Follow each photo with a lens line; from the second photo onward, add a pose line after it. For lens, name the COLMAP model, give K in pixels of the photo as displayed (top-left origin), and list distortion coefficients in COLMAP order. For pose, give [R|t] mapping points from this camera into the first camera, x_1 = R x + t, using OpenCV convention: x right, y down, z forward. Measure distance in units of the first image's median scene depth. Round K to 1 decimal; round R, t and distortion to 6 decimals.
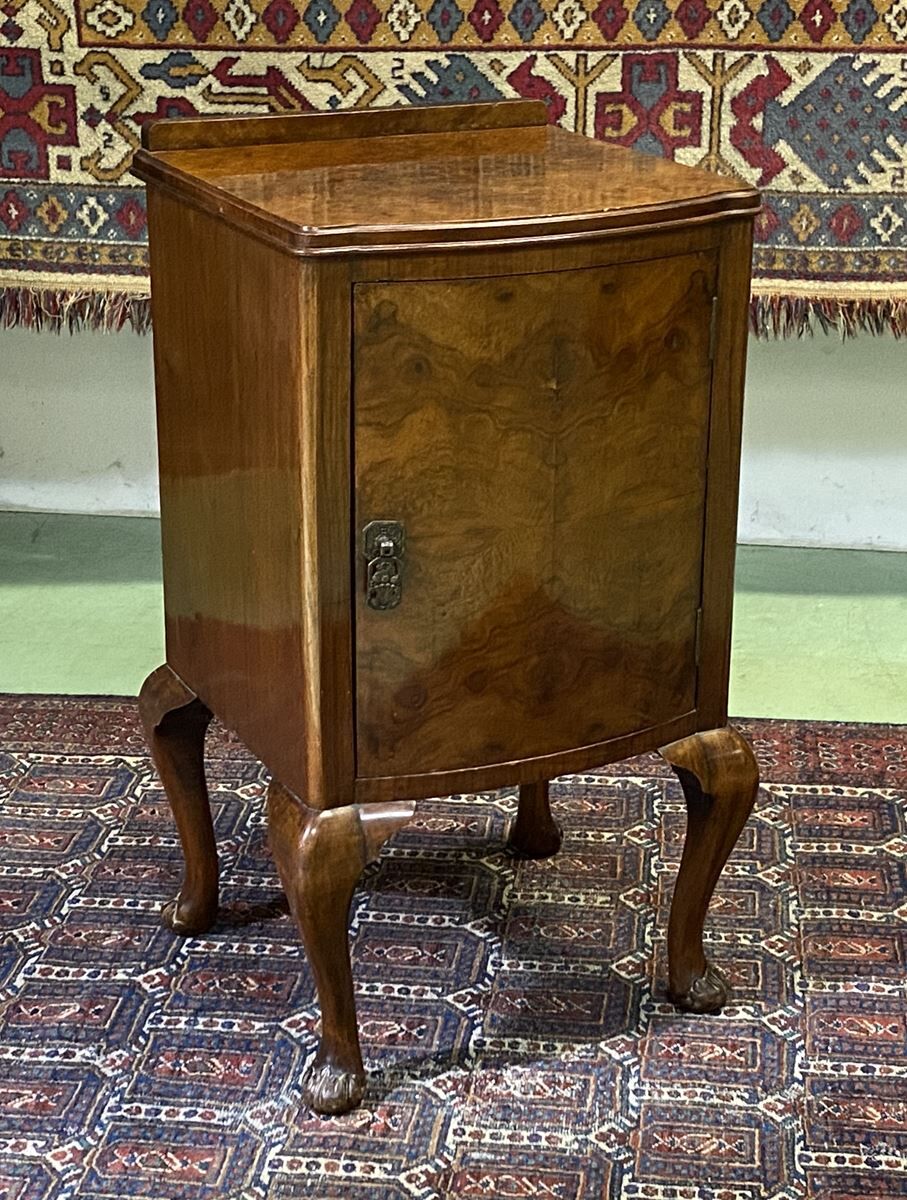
lens RADIAL K [[2216.4, 0, 464.2], [0, 2216.4, 594.7], [0, 0, 1]] dist [0.234743, -0.821555]
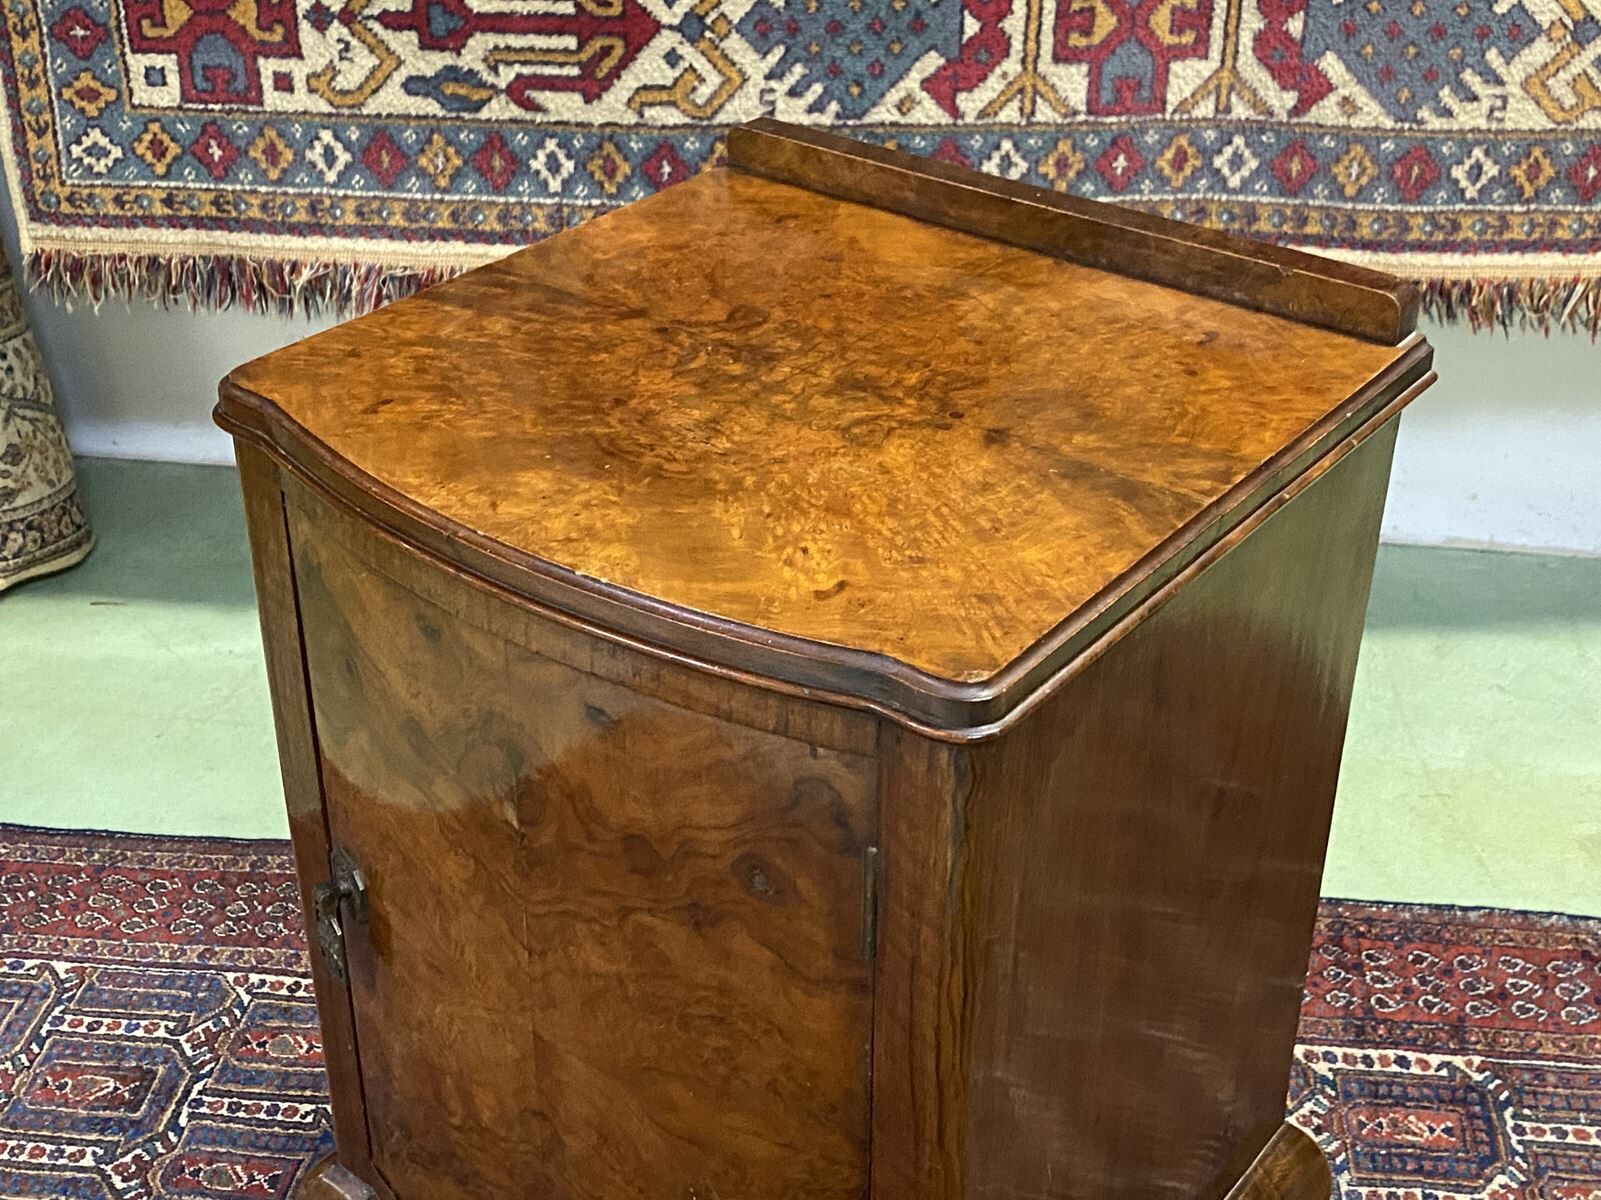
lens RADIAL K [[2041.9, 0, 787.9], [0, 2041.9, 590.4], [0, 0, 1]] dist [0.158467, -0.479904]
pose [[0.999876, 0.001180, -0.015704, -0.015085], [0.001662, 0.983720, 0.179700, -0.188993], [0.015661, -0.179704, 0.983596, 0.428820]]
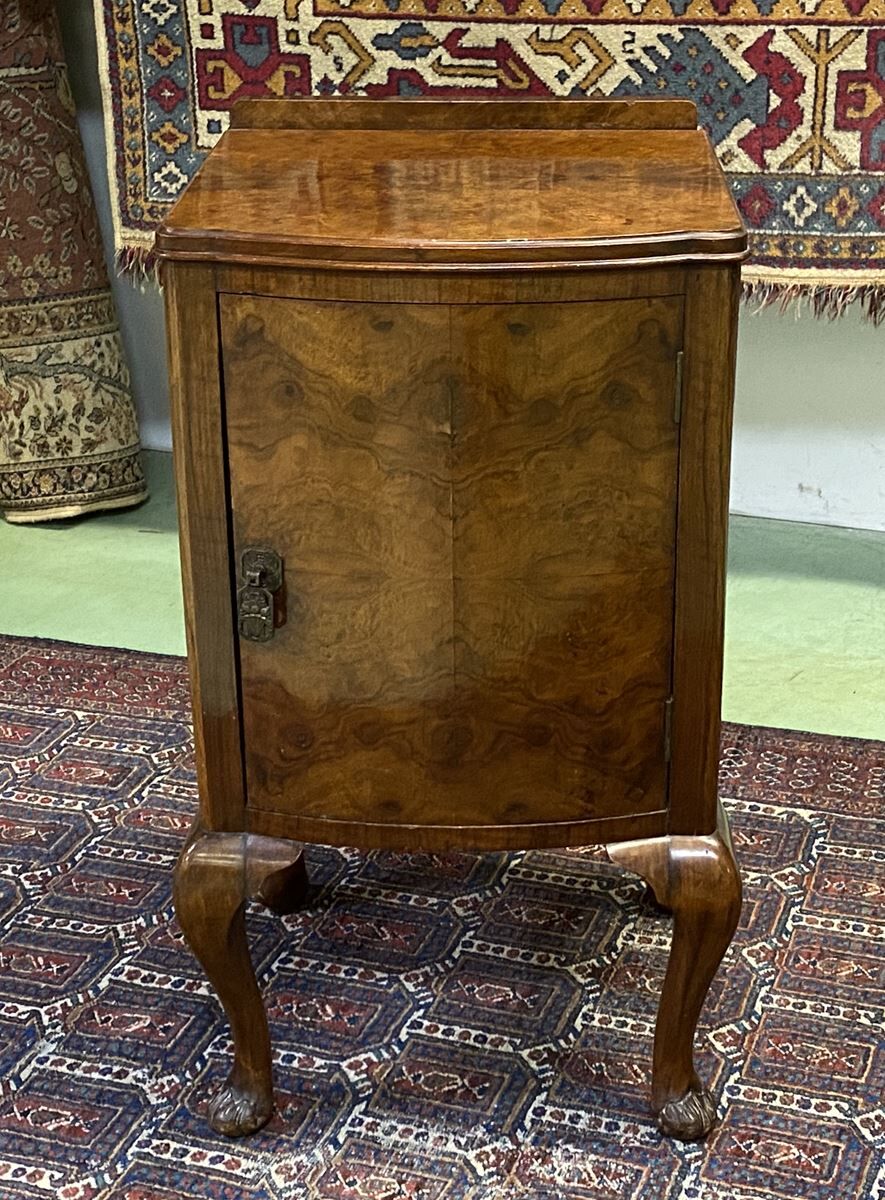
lens RADIAL K [[2020.7, 0, 493.8], [0, 2020.7, 592.2], [0, 0, 1]] dist [0.249240, -0.948124]
pose [[0.977575, 0.069856, -0.198662, 0.125988], [-0.059973, 0.996665, 0.055345, -0.055002], [0.201865, -0.042189, 0.978504, 0.146913]]
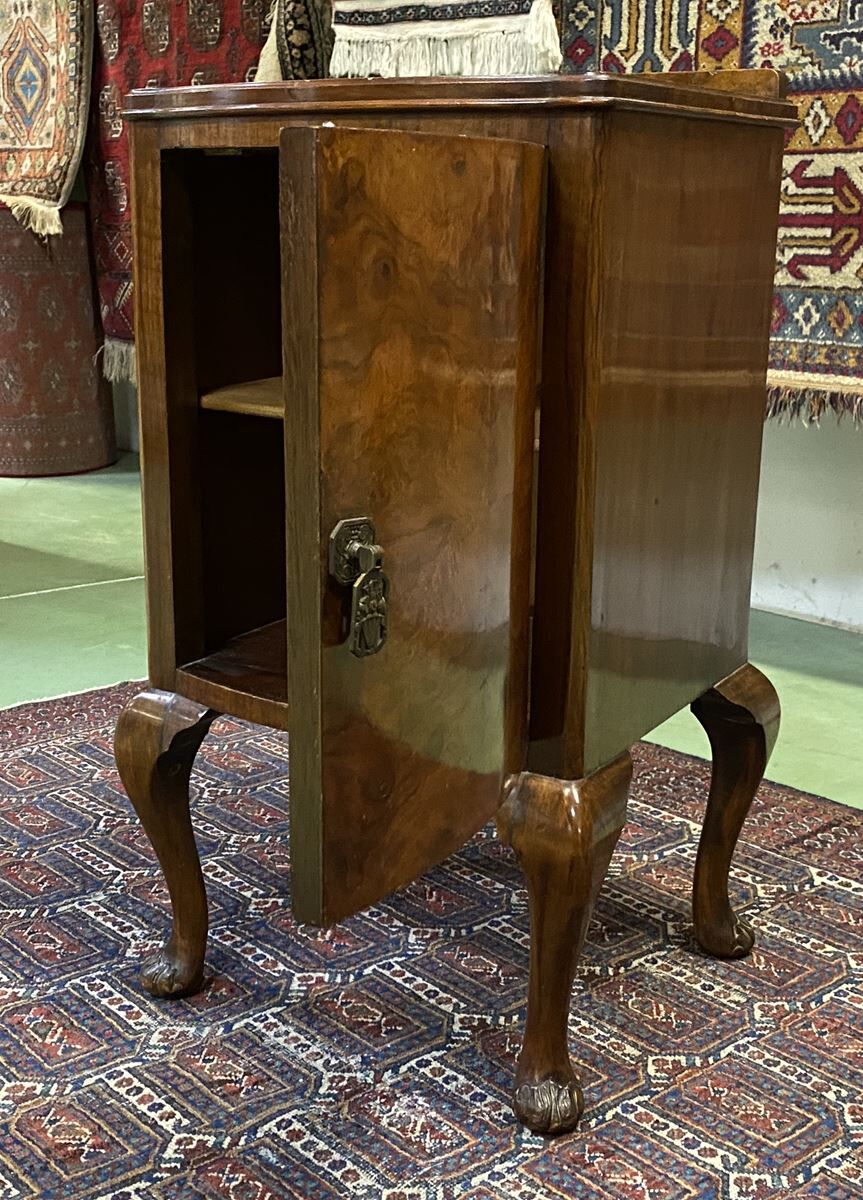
lens RADIAL K [[1536.7, 0, 391.0], [0, 1536.7, 599.5], [0, 0, 1]] dist [0.164870, -0.480635]
pose [[0.730460, 0.168765, -0.661775, 0.335873], [-0.240367, 0.970519, -0.017814, 0.028850], [0.639258, 0.172081, 0.749491, 0.429140]]
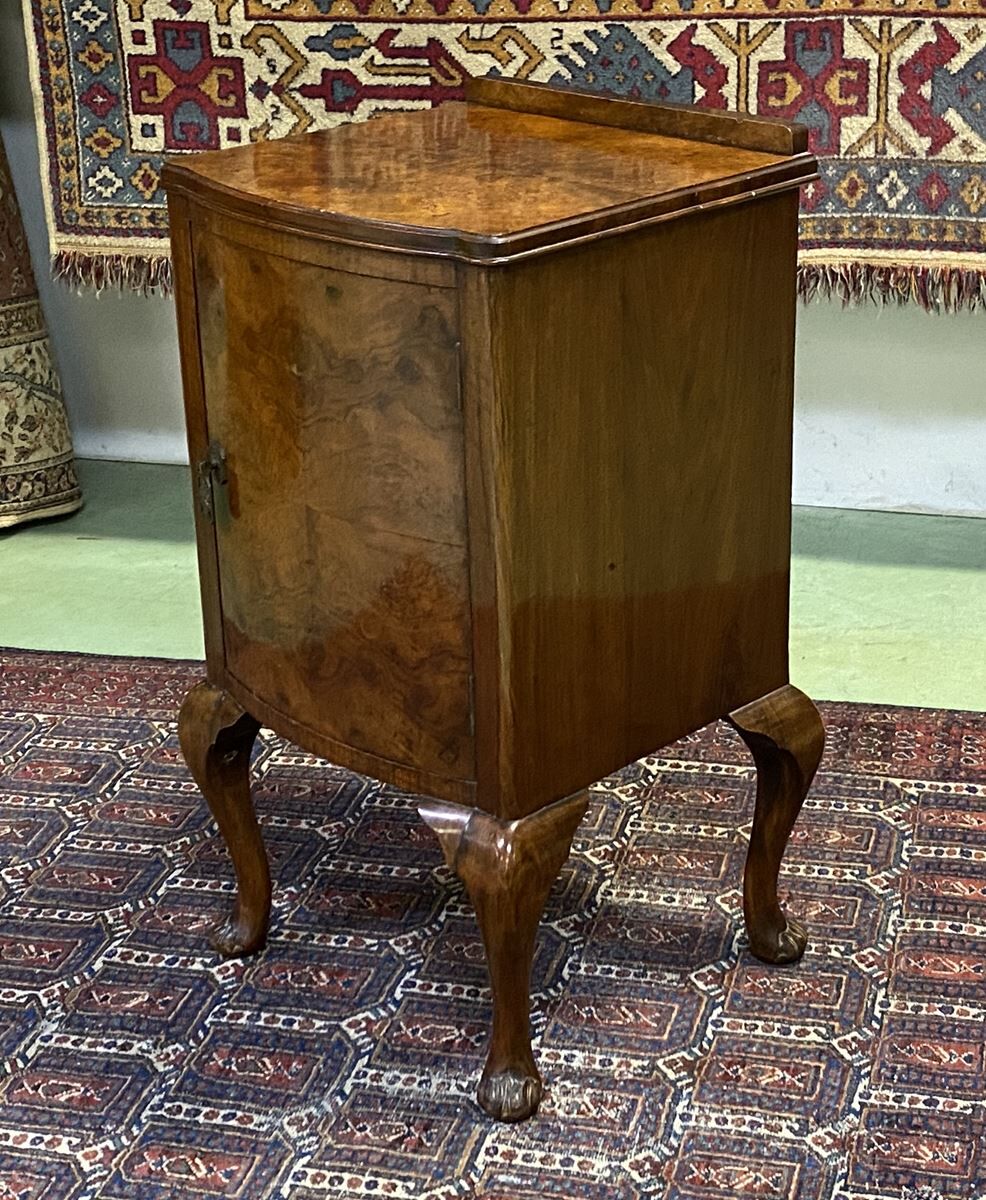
lens RADIAL K [[2157.4, 0, 560.5], [0, 2157.4, 540.1], [0, 0, 1]] dist [0.271237, -1.043599]
pose [[0.992040, 0.020174, -0.124299, 0.116281], [-0.018177, 0.999687, 0.017187, -0.036305], [0.124607, -0.014791, 0.992096, 0.048389]]
